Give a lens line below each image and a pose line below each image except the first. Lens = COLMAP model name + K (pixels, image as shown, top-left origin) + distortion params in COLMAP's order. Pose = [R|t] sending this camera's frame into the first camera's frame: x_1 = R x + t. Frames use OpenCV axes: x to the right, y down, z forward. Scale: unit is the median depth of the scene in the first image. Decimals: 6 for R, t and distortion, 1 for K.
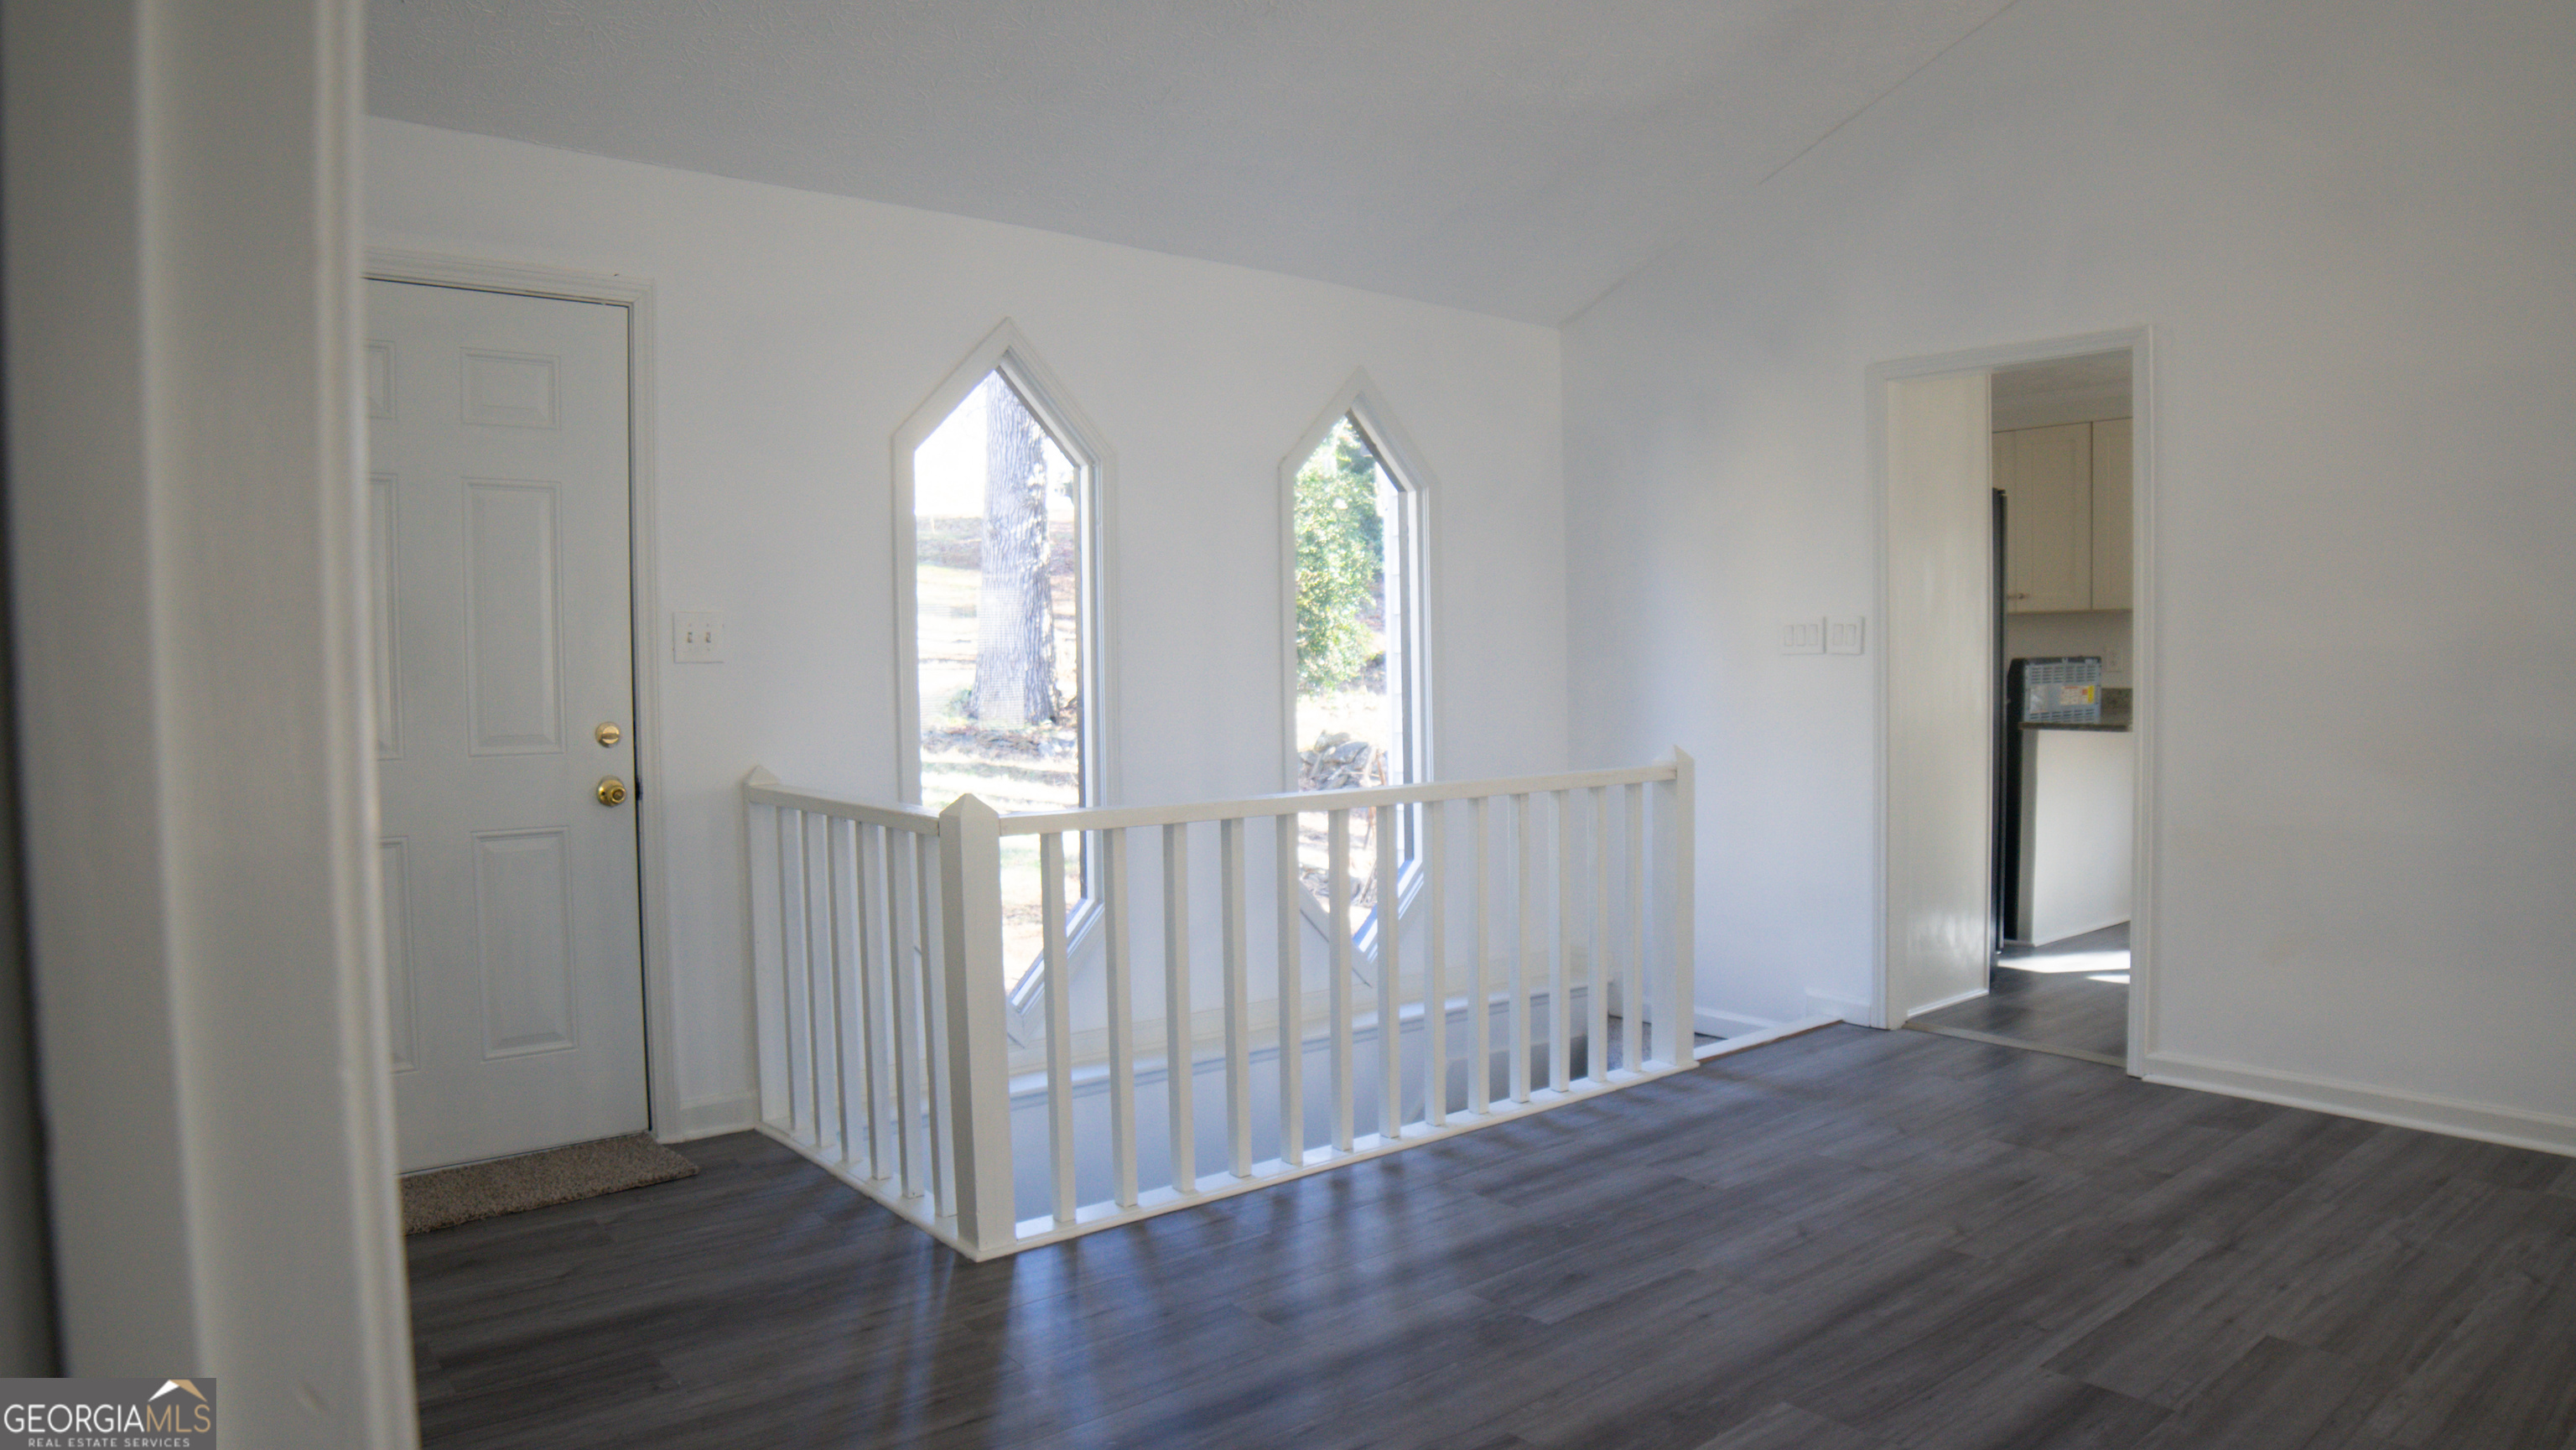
lens RADIAL K [[1599.1, 0, 1294.0], [0, 1599.1, 752.2], [0, 0, 1]] dist [-0.120143, 0.048180]
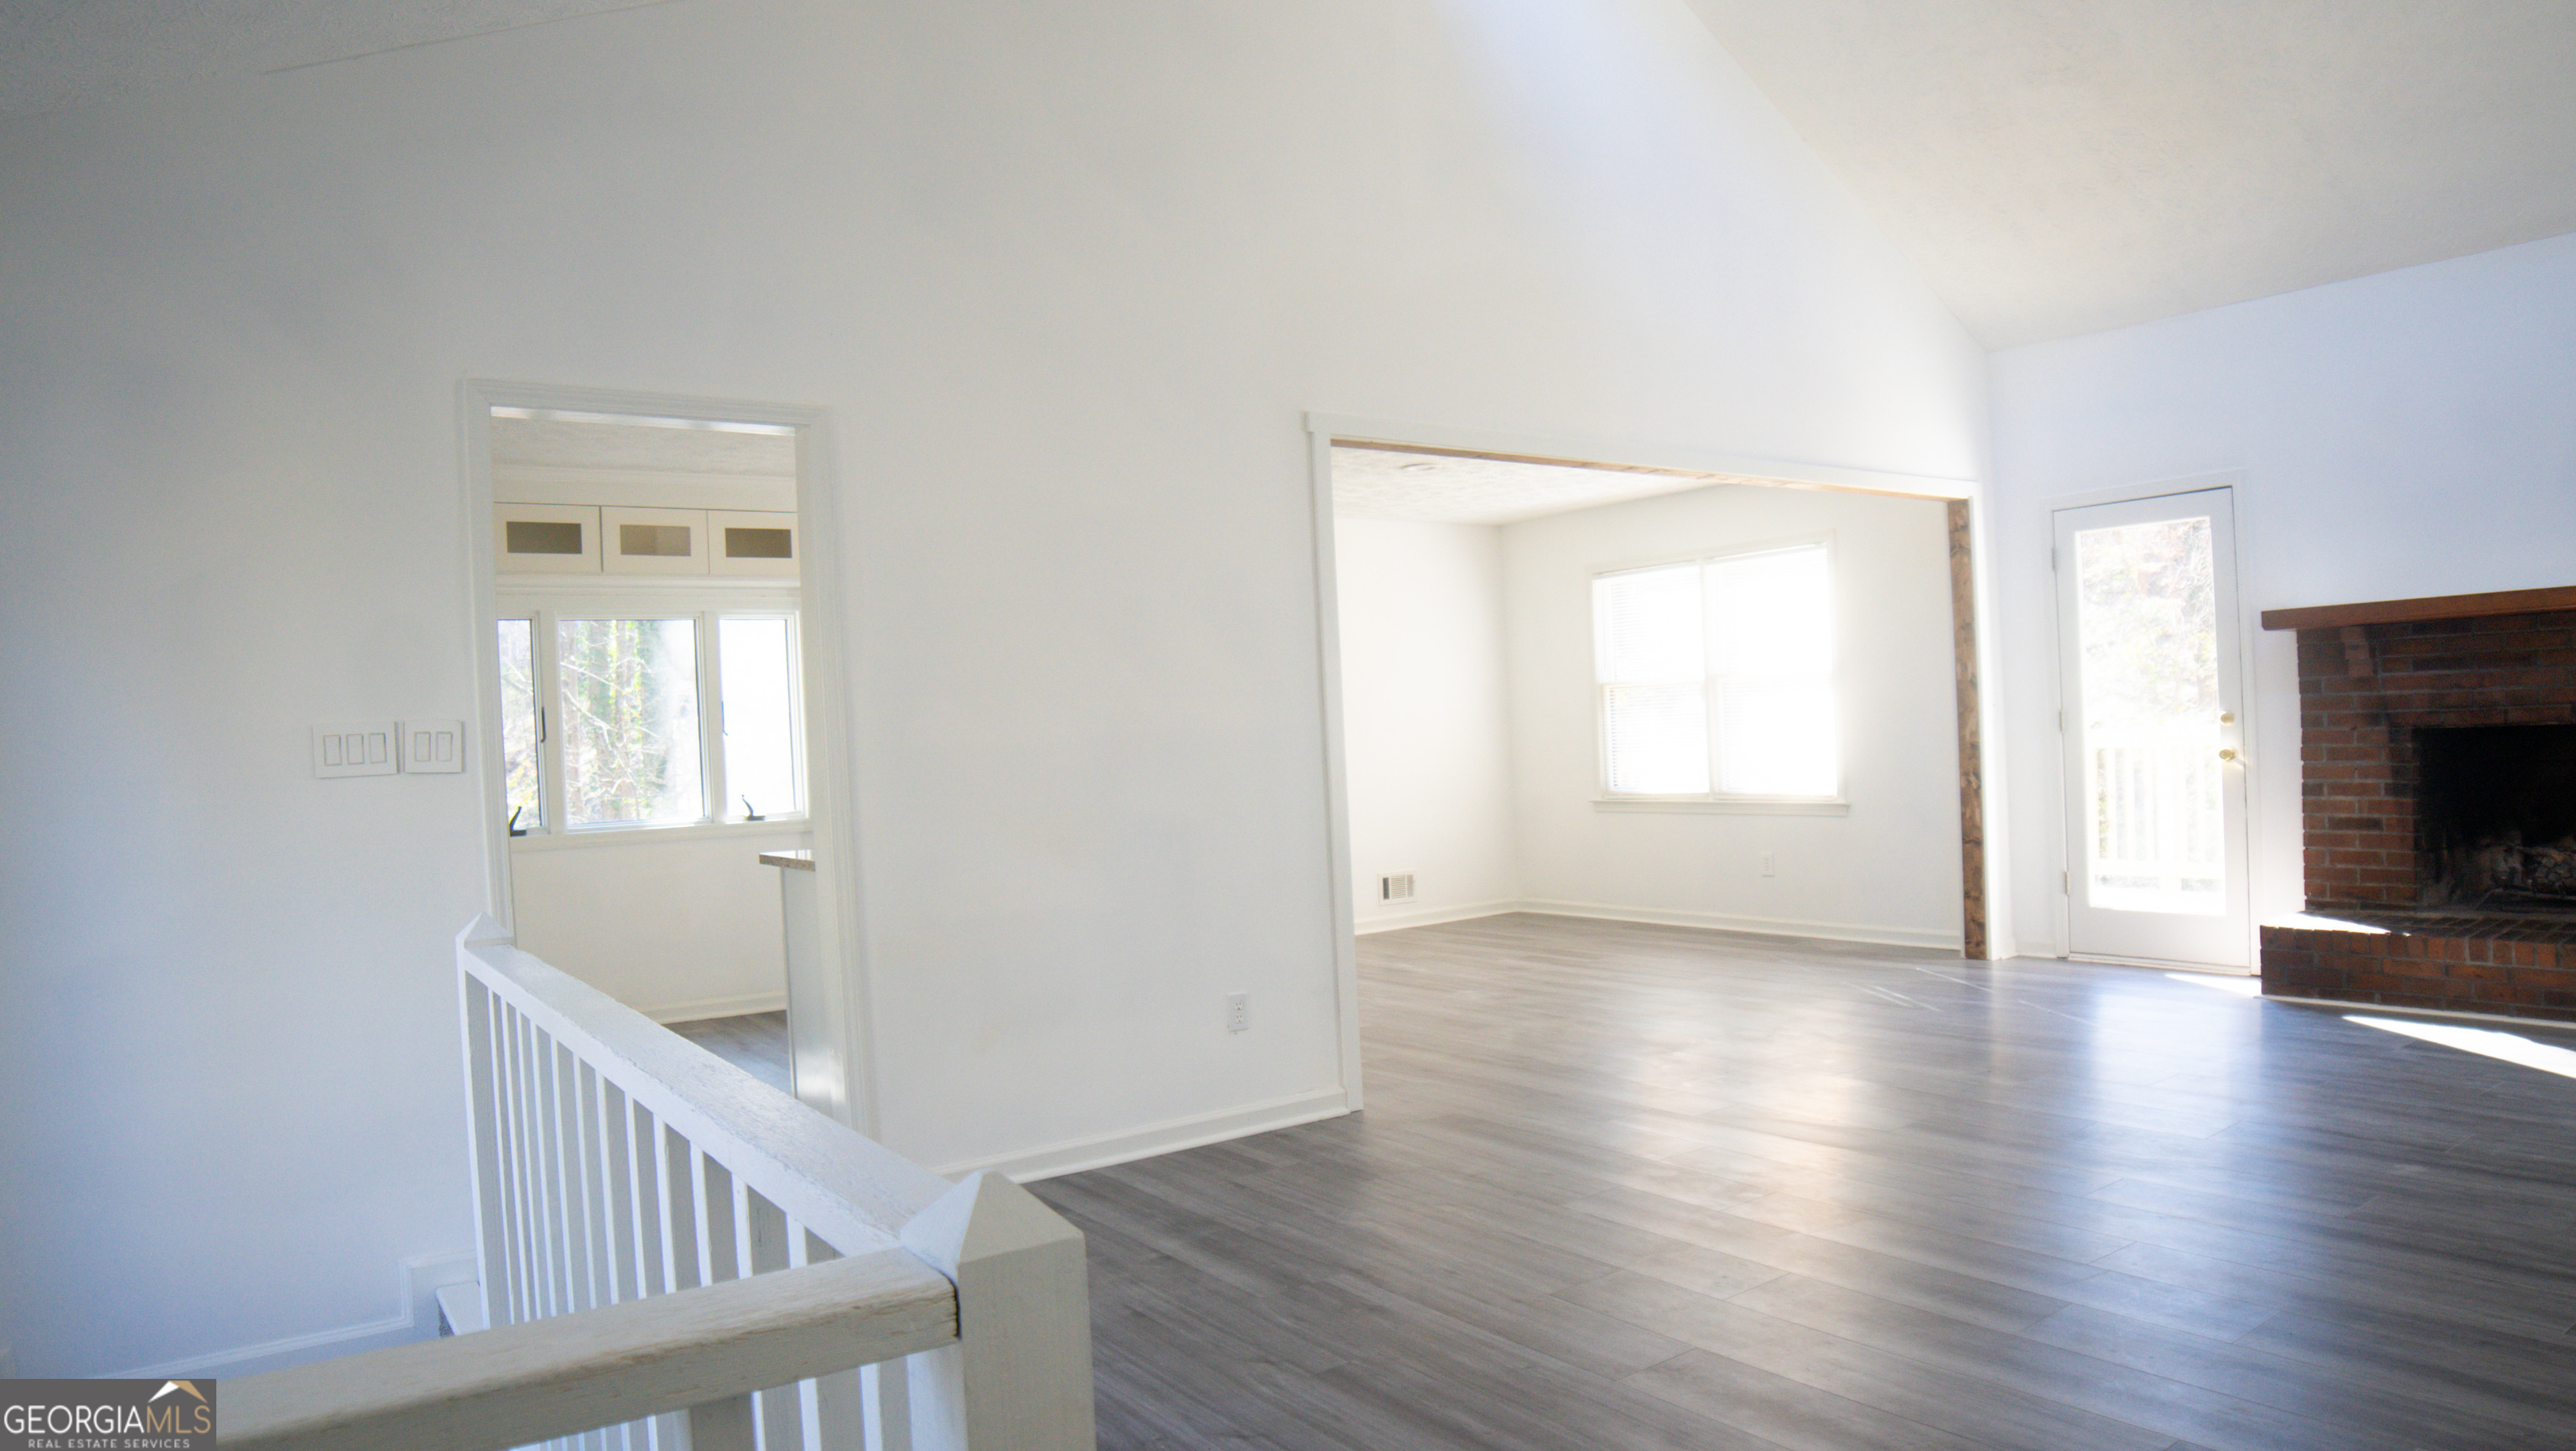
lens RADIAL K [[1599.2, 0, 1294.0], [0, 1599.2, 752.7], [0, 0, 1]] dist [-0.120143, 0.048180]
pose [[0.067494, -0.004262, 0.997711, -0.377806], [0.100405, 0.994943, -0.002542, -0.035871], [-0.992655, 0.100347, 0.067581, 0.665572]]
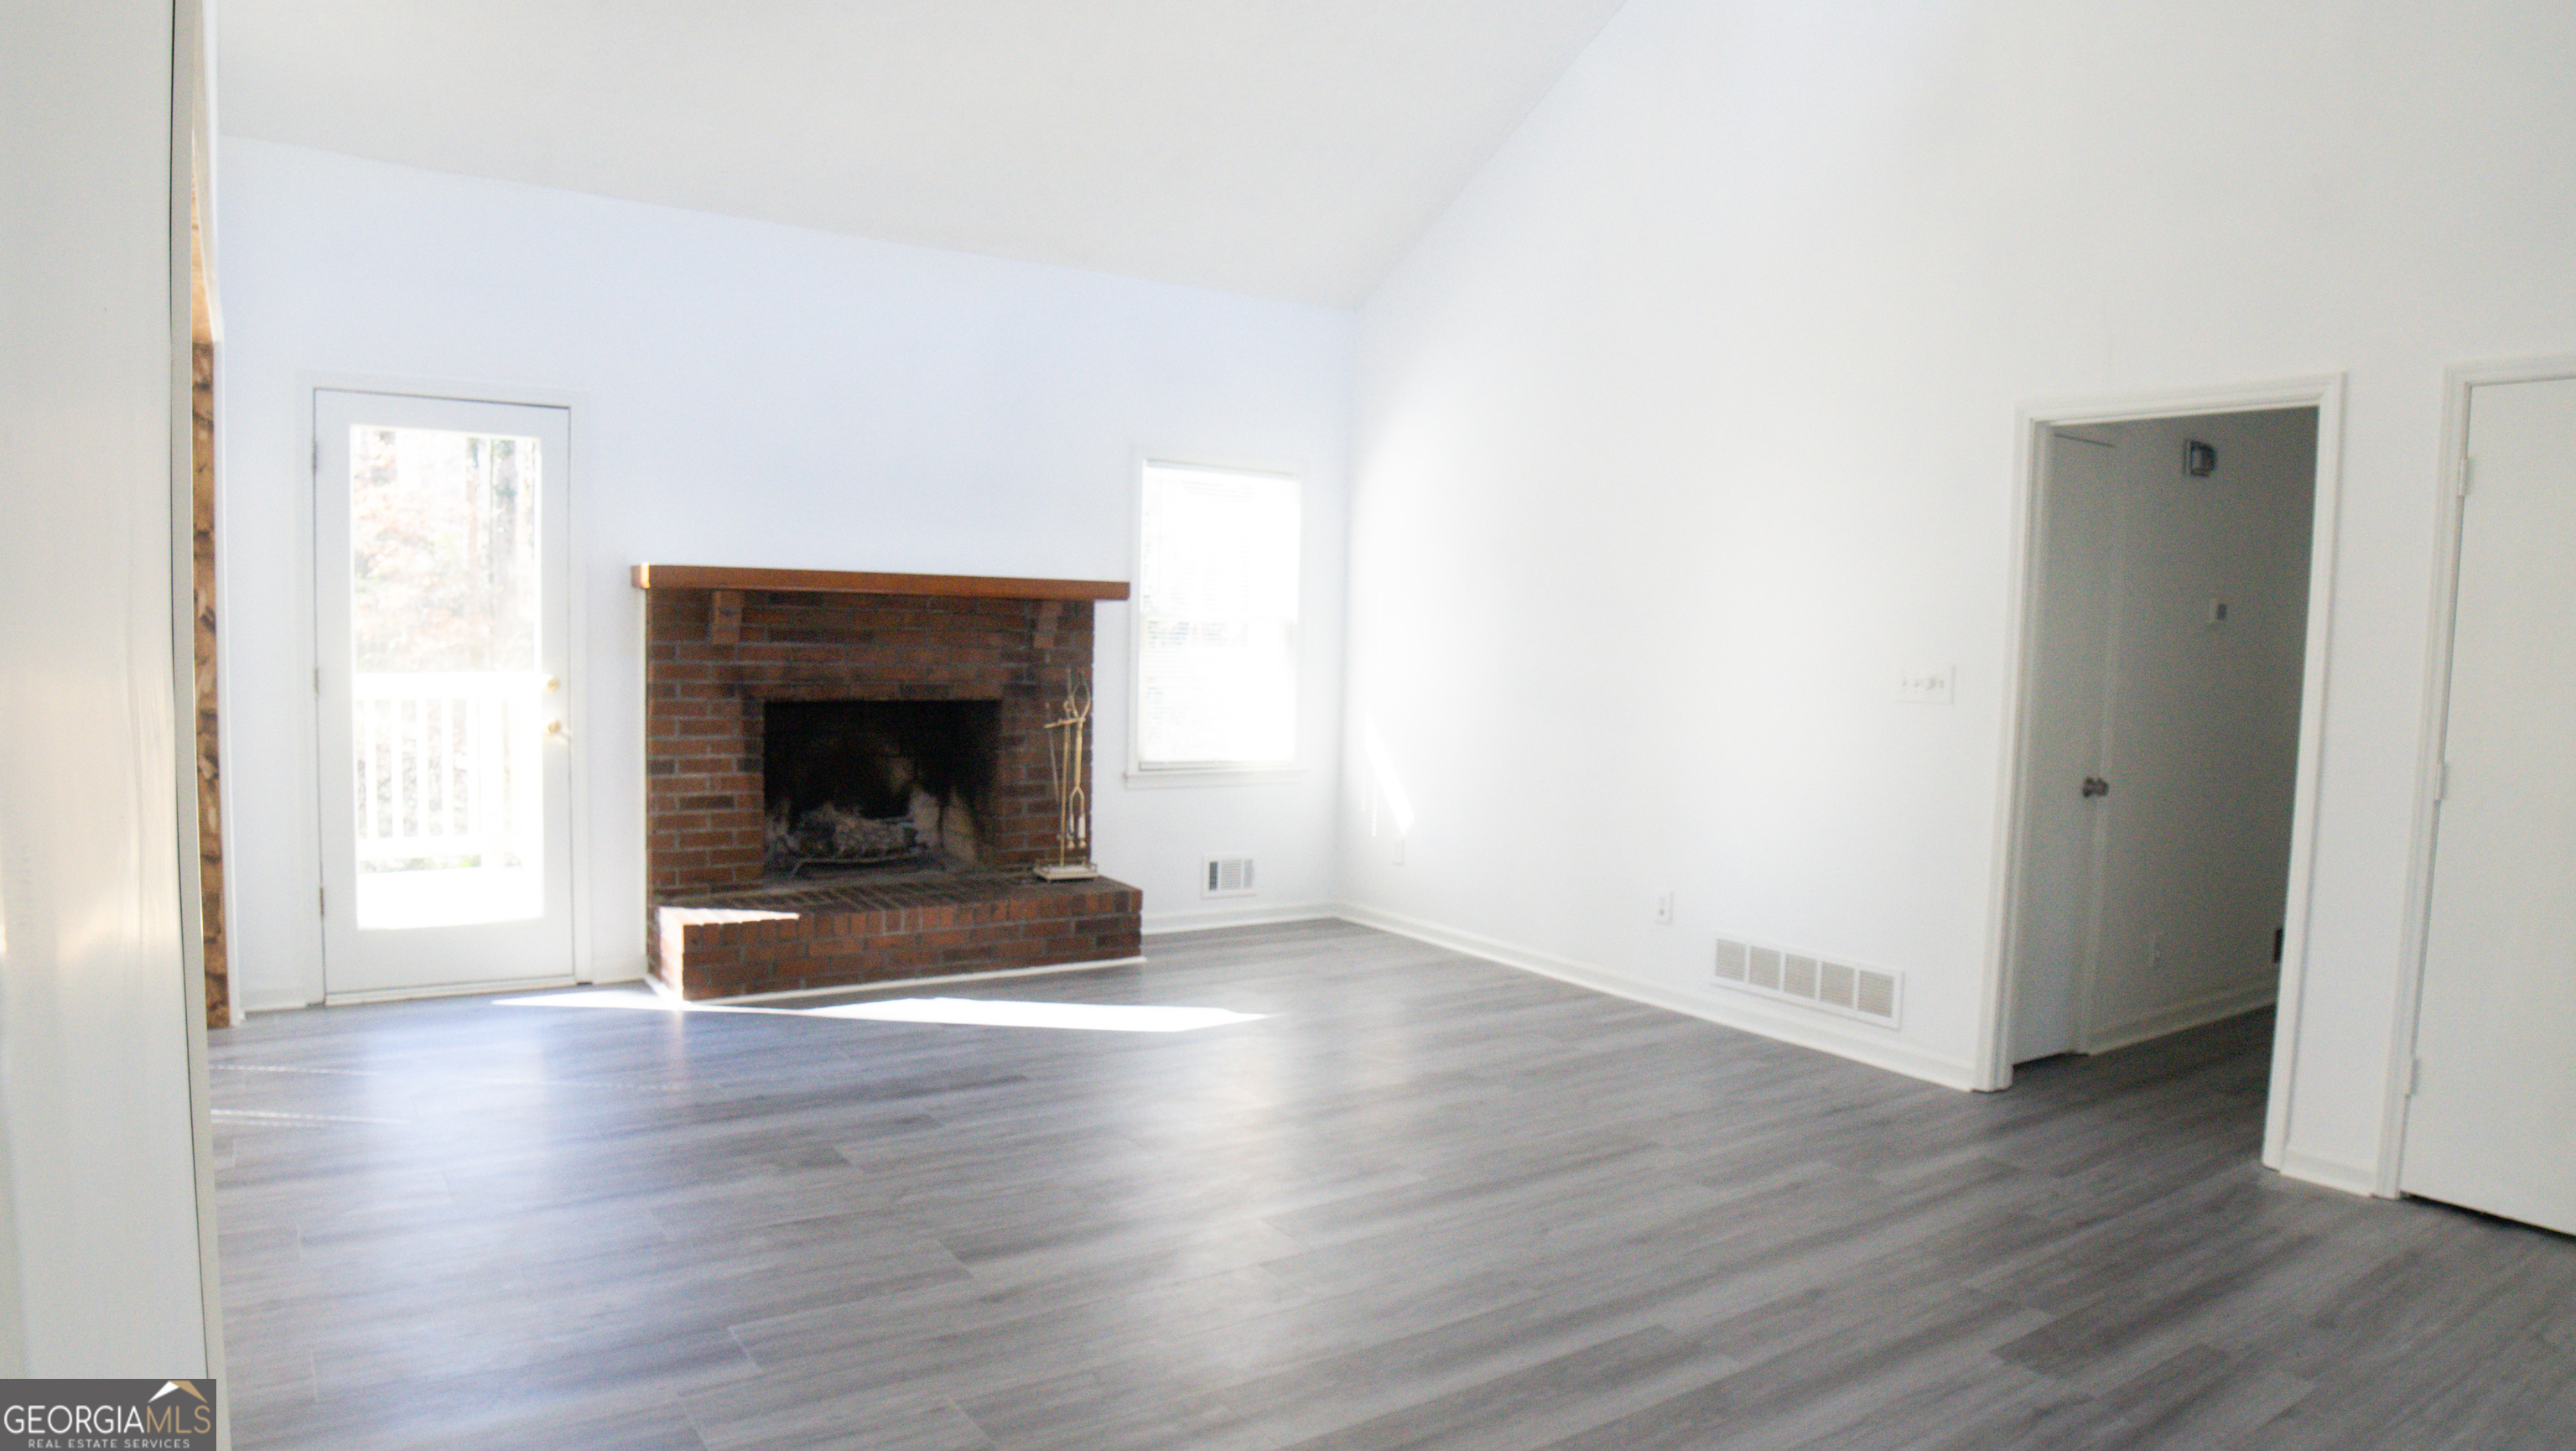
lens RADIAL K [[1599.2, 0, 1294.0], [0, 1599.2, 752.7], [0, 0, 1]] dist [-0.120143, 0.048180]
pose [[-0.996150, -0.023517, 0.084455, 0.484452], [-0.012112, 0.991029, 0.133095, -0.104548], [-0.086827, 0.131559, -0.987498, 1.082627]]
